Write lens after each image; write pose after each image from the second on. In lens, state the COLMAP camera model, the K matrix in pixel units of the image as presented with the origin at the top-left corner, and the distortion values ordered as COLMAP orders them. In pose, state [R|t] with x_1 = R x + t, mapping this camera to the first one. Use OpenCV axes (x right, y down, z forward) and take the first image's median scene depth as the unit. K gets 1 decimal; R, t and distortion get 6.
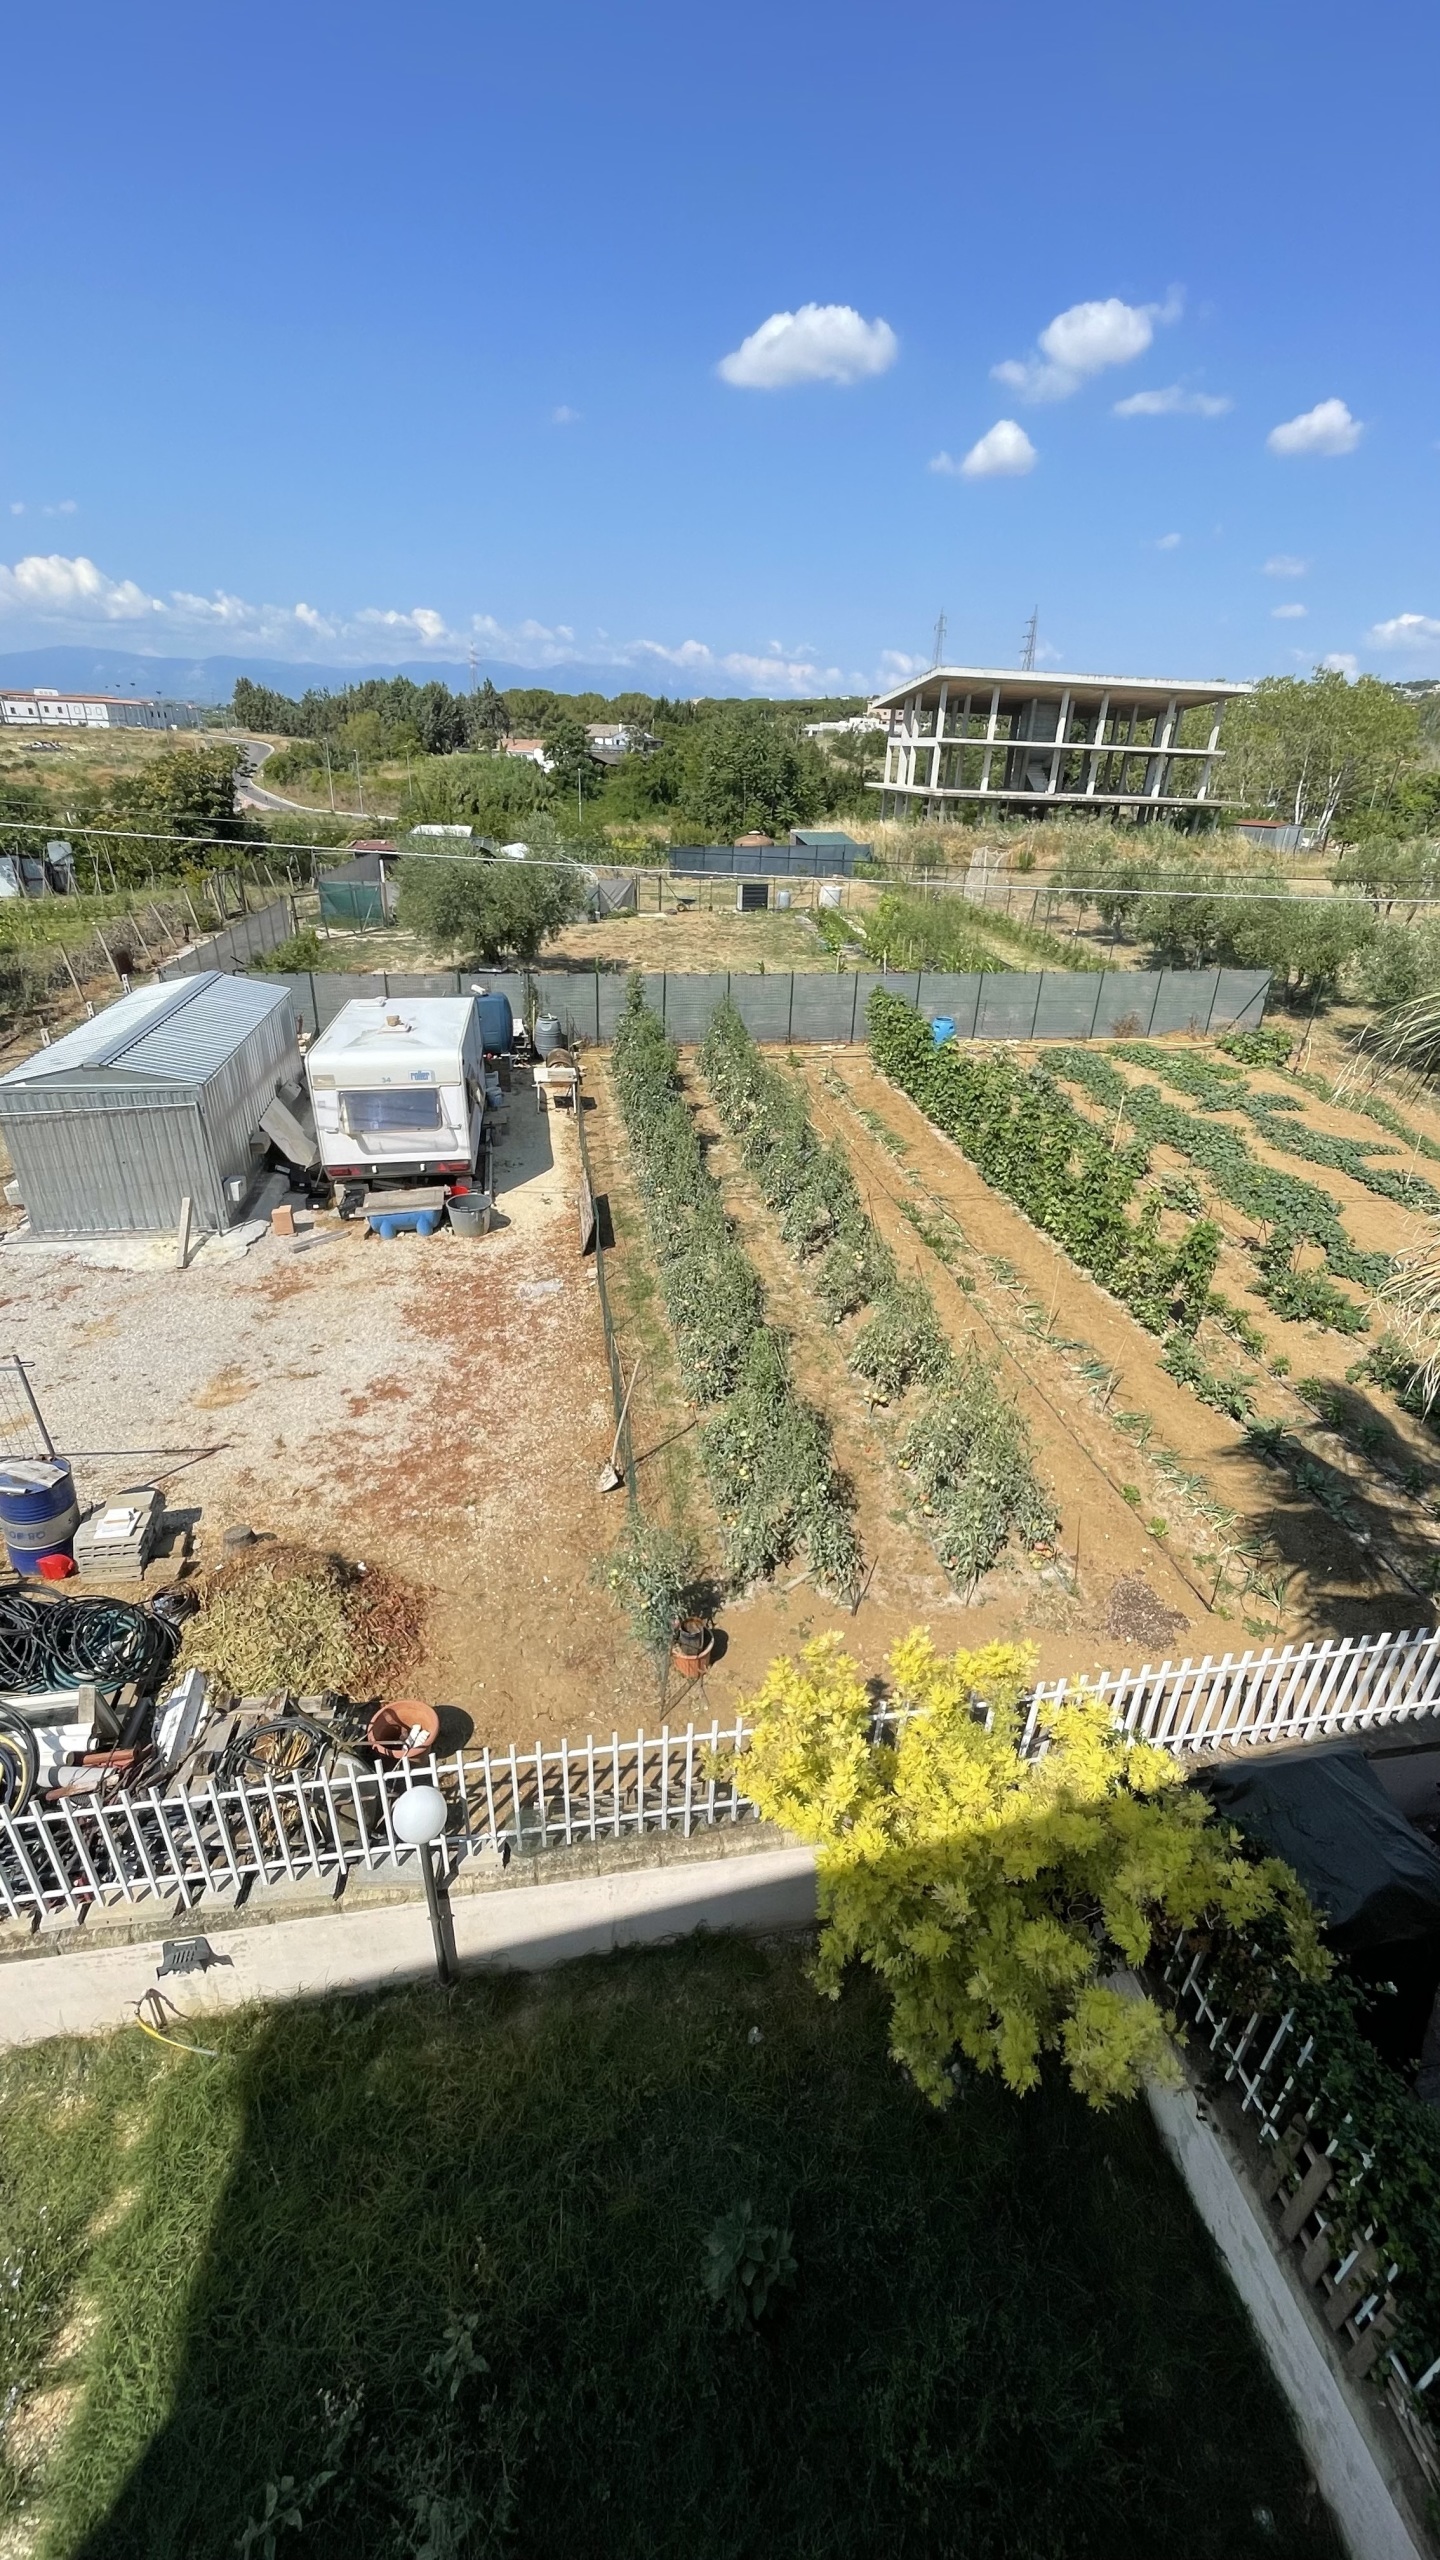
lens RADIAL K [[1040.6, 0, 721.7], [0, 1040.6, 1269.8], [0, 0, 1]] dist [-0.005634, 0.001759]
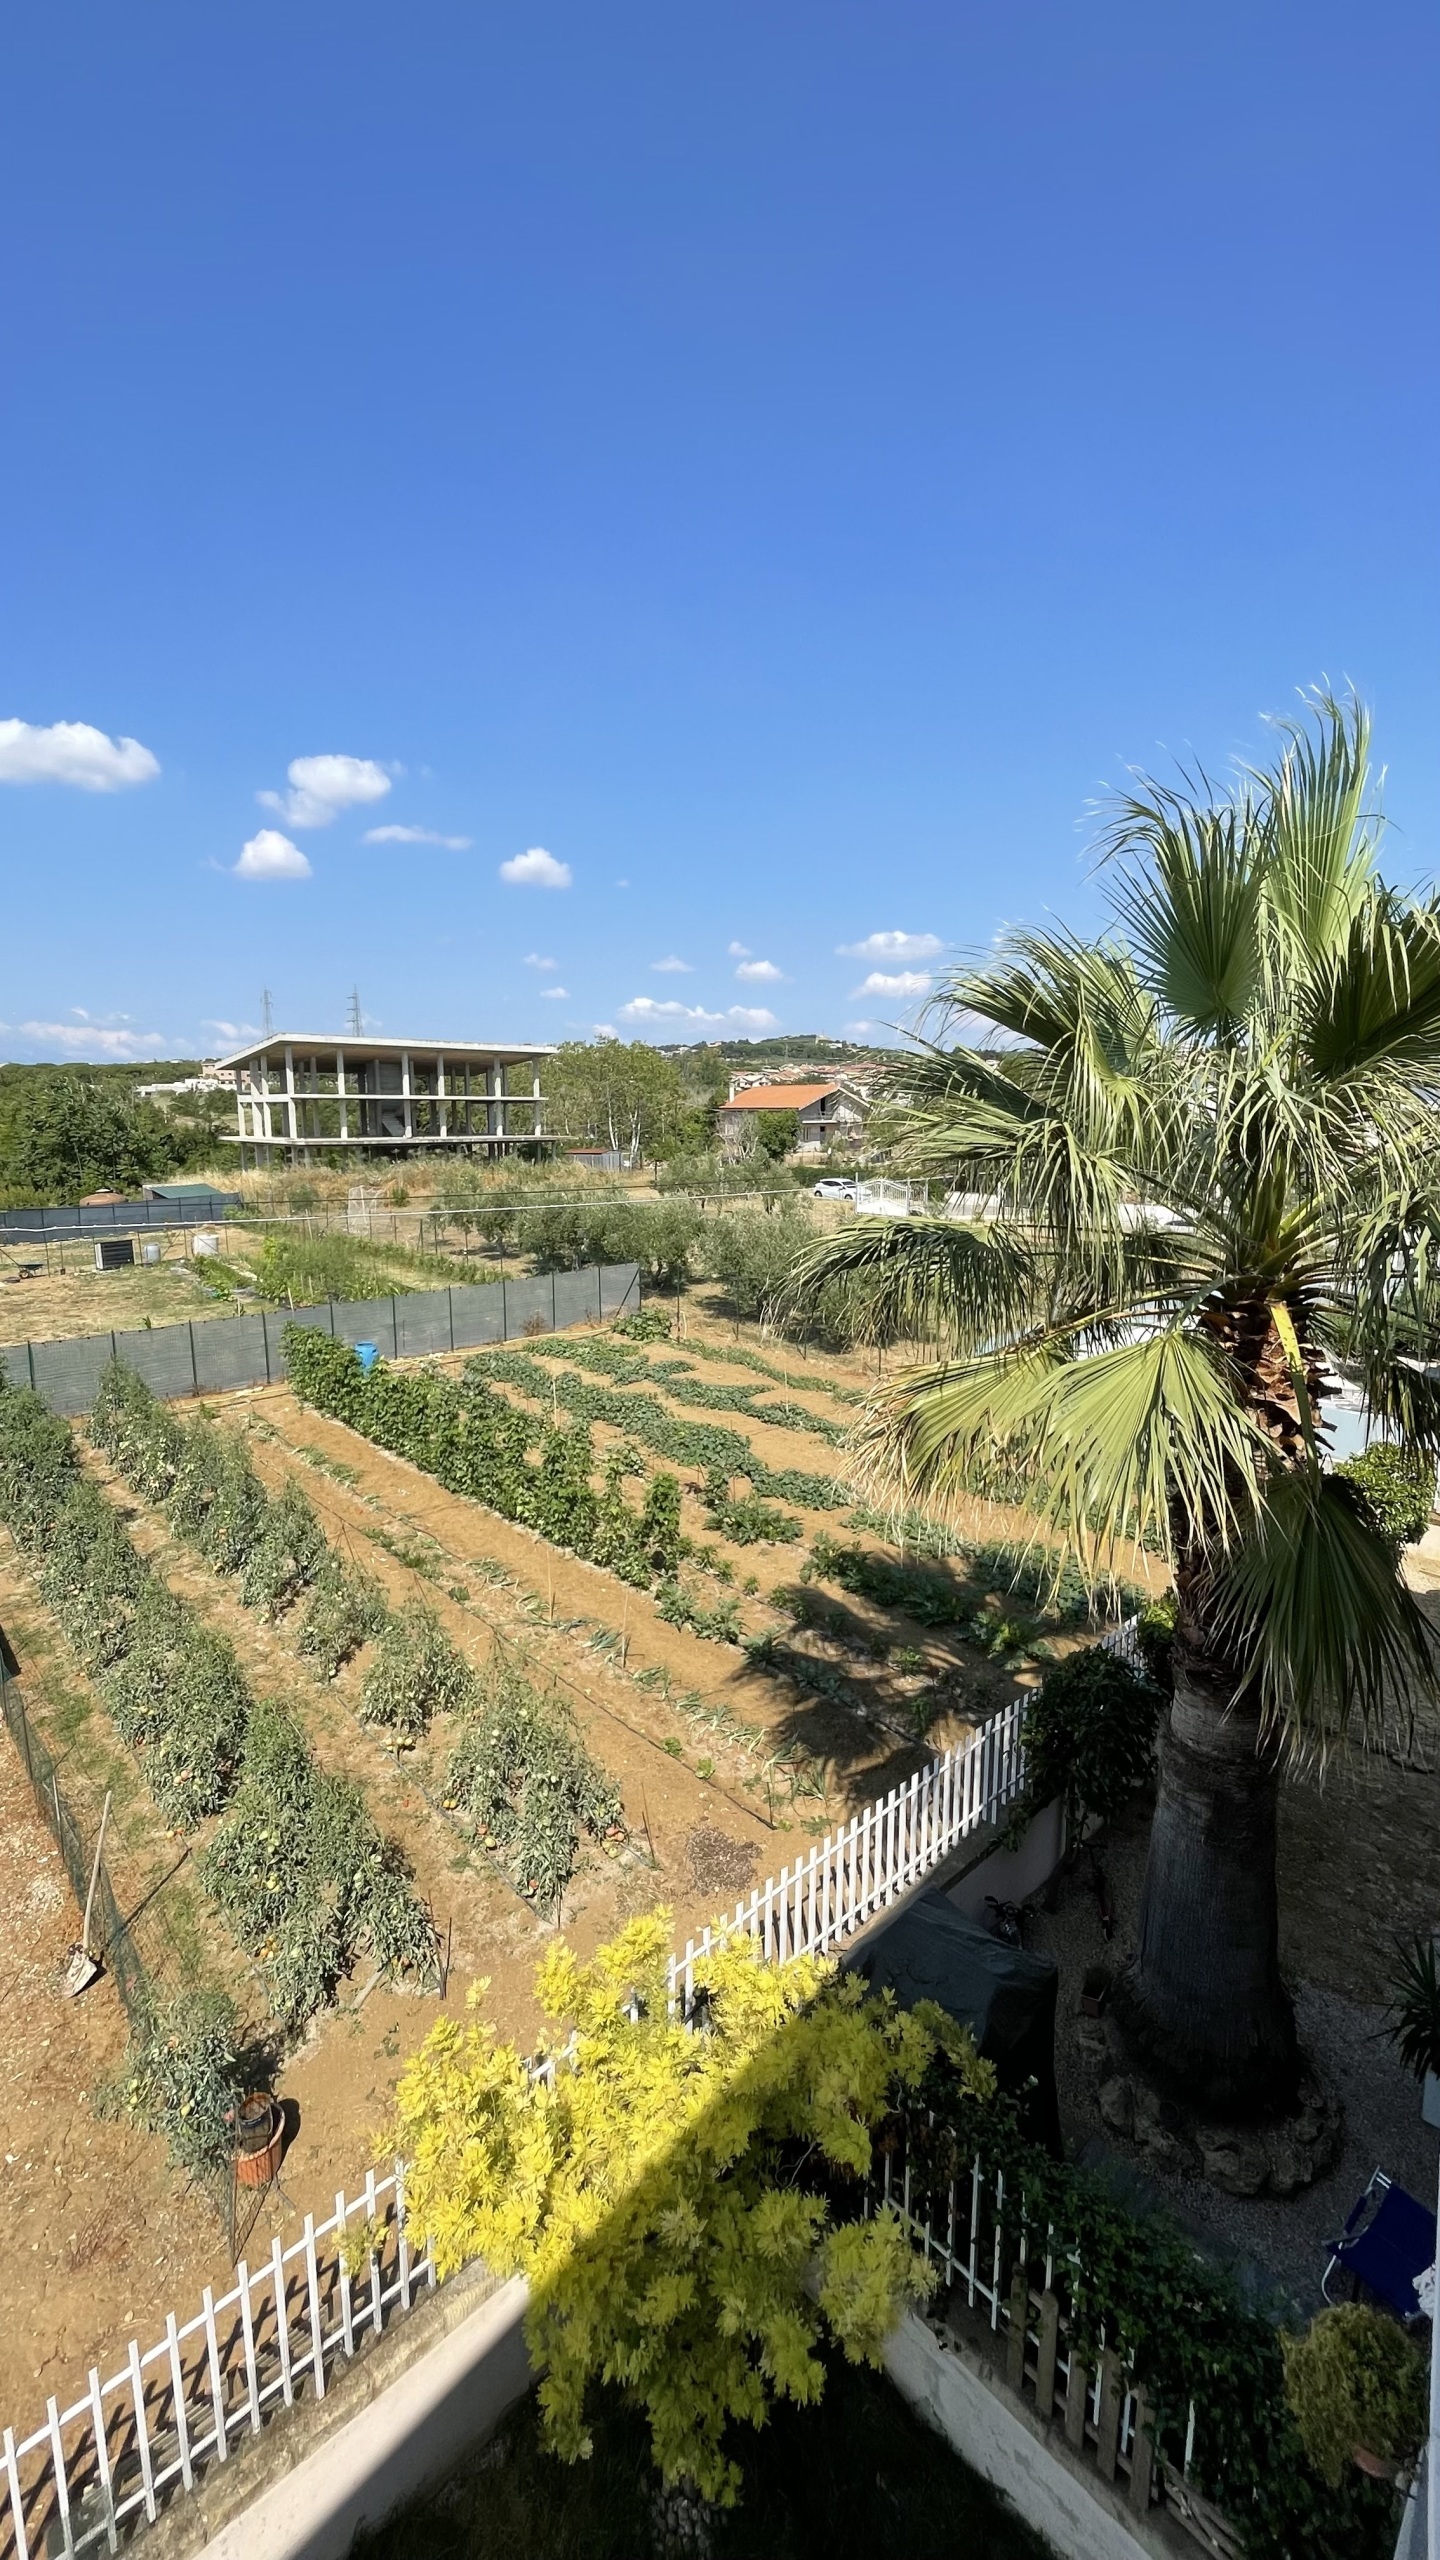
lens RADIAL K [[1040.6, 0, 723.2], [0, 1040.6, 1267.2], [0, 0, 1]] dist [-0.005634, 0.001759]
pose [[0.835266, -0.115661, 0.537544, -0.044564], [0.272171, 0.936425, -0.221429, 0.009012], [-0.477759, 0.331256, 0.813644, -0.012915]]
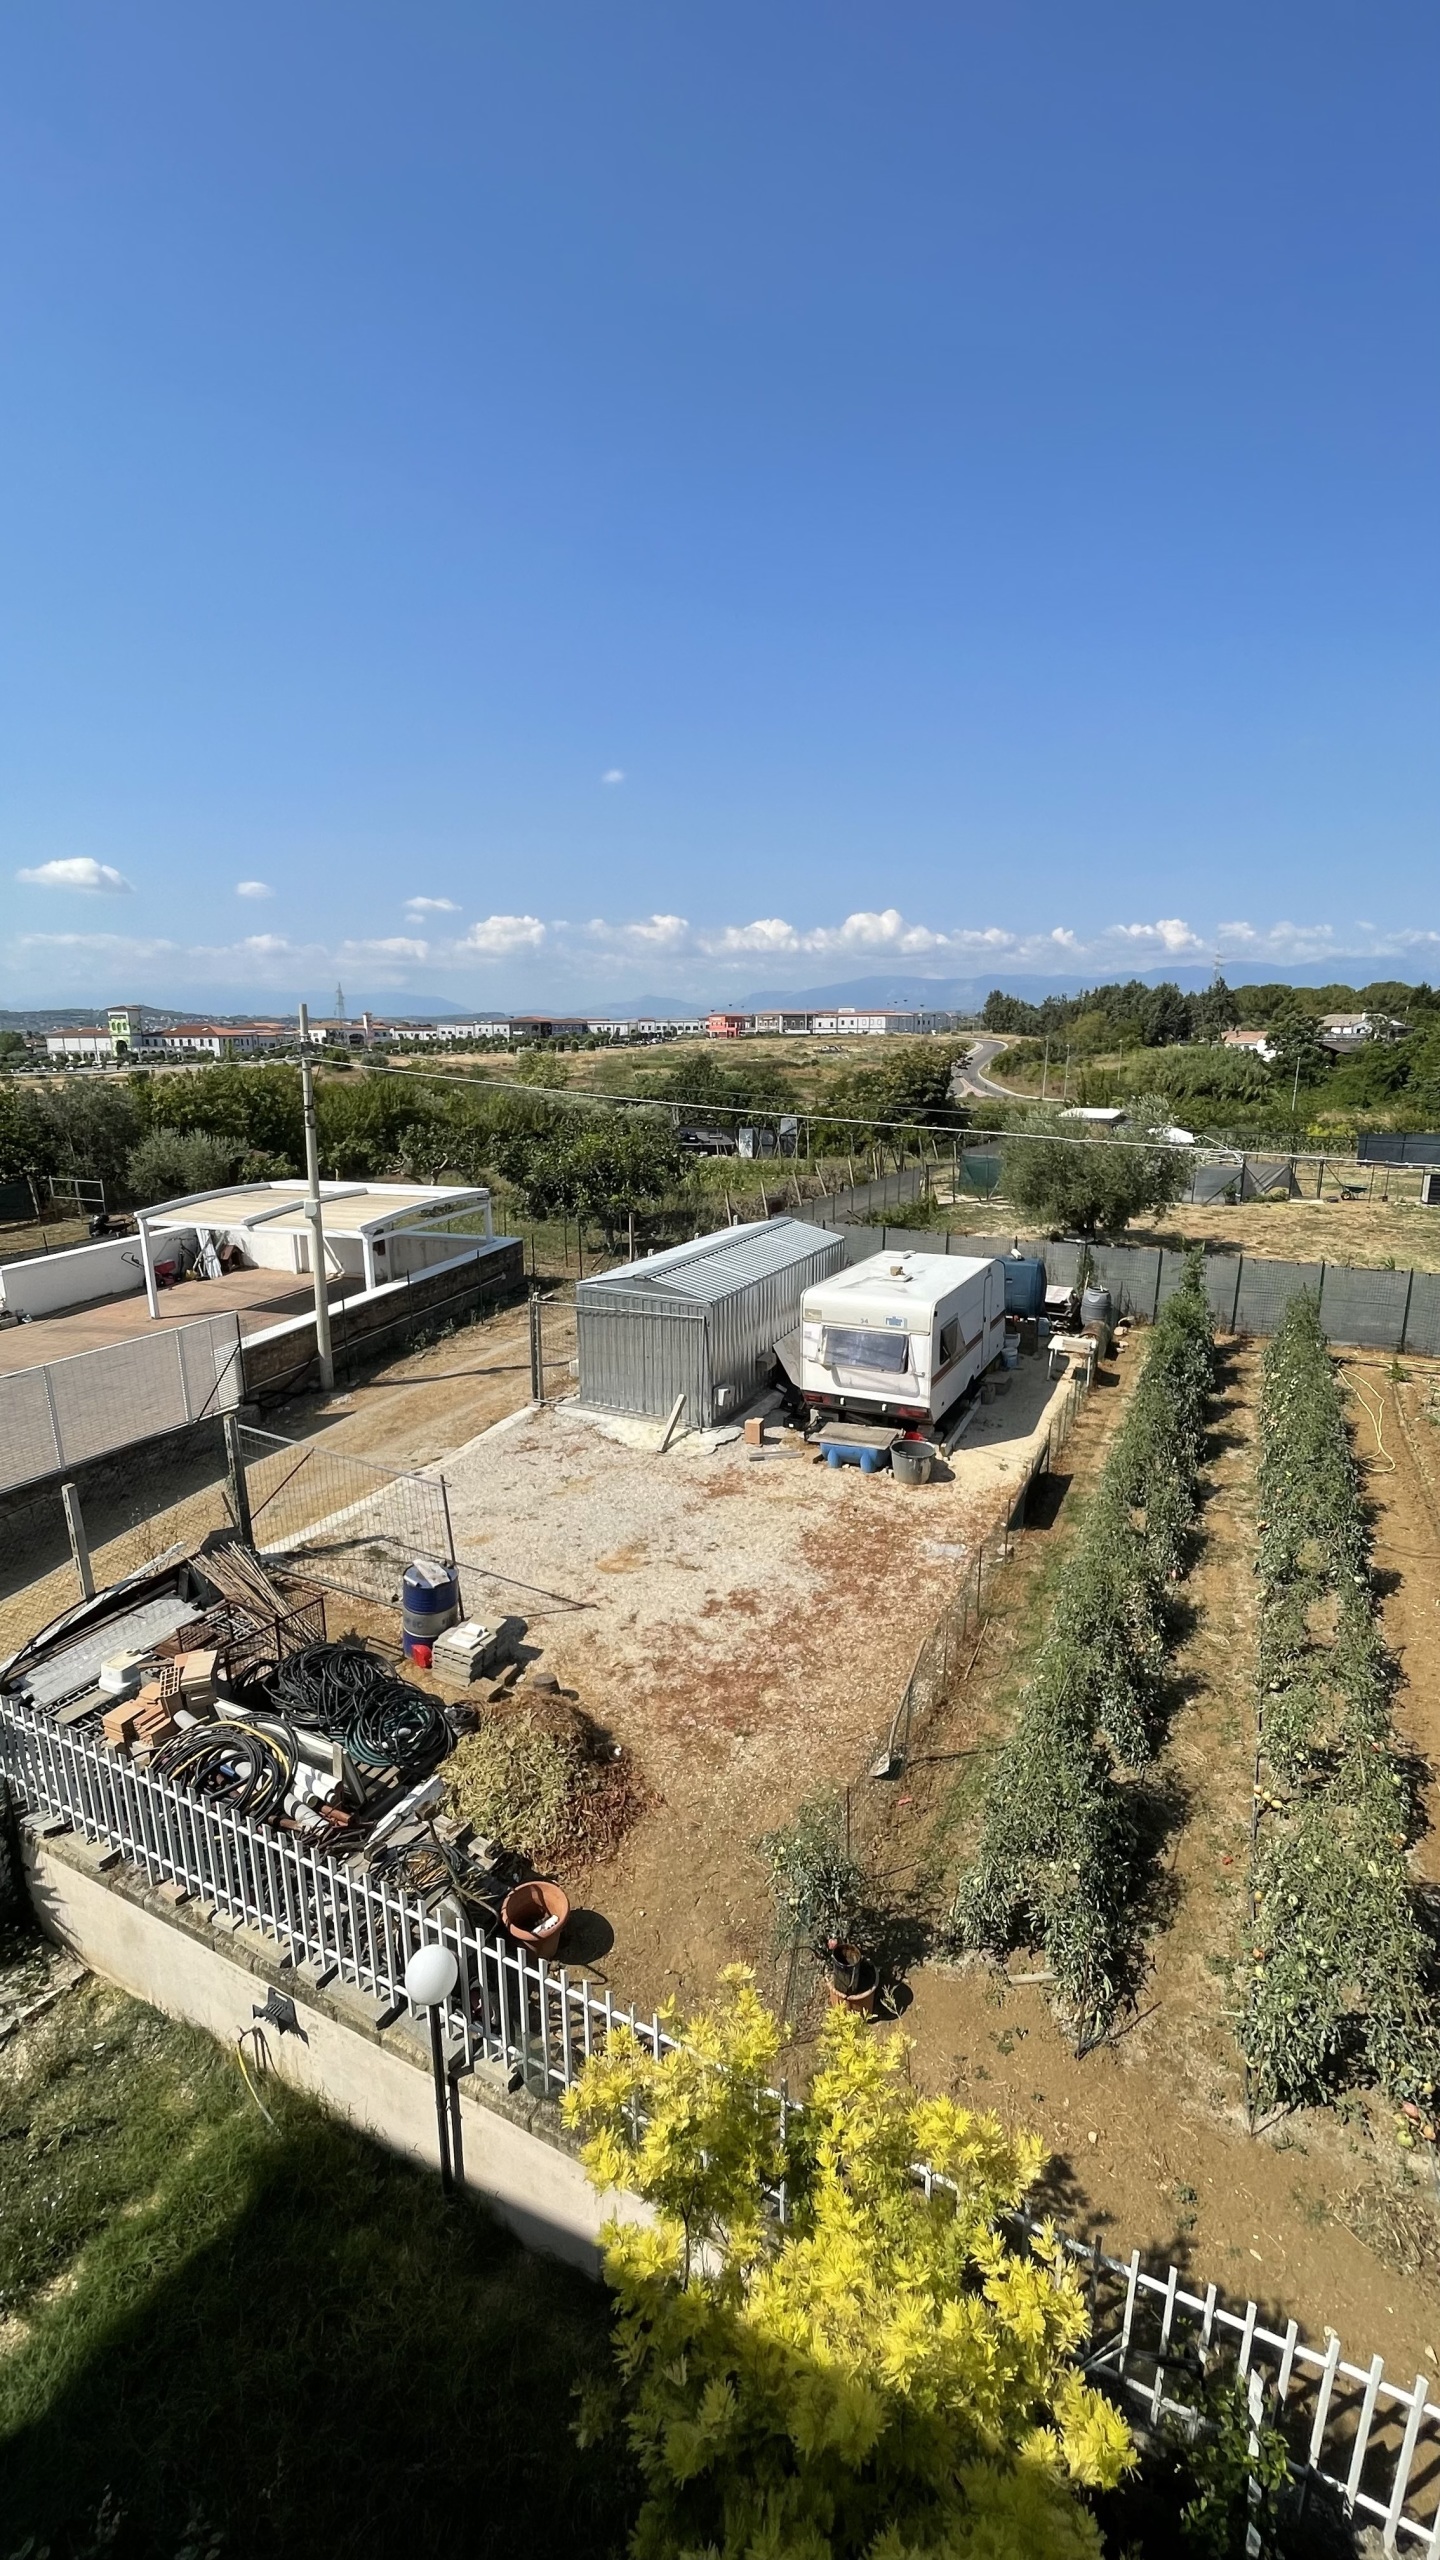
lens RADIAL K [[1040.6, 0, 720.1], [0, 1040.6, 1268.9], [0, 0, 1]] dist [-0.005634, 0.001759]
pose [[0.798159, 0.098919, -0.594270, 0.188271], [-0.244818, 0.954563, -0.169921, -0.015054], [0.550460, 0.281111, 0.786111, 0.060277]]
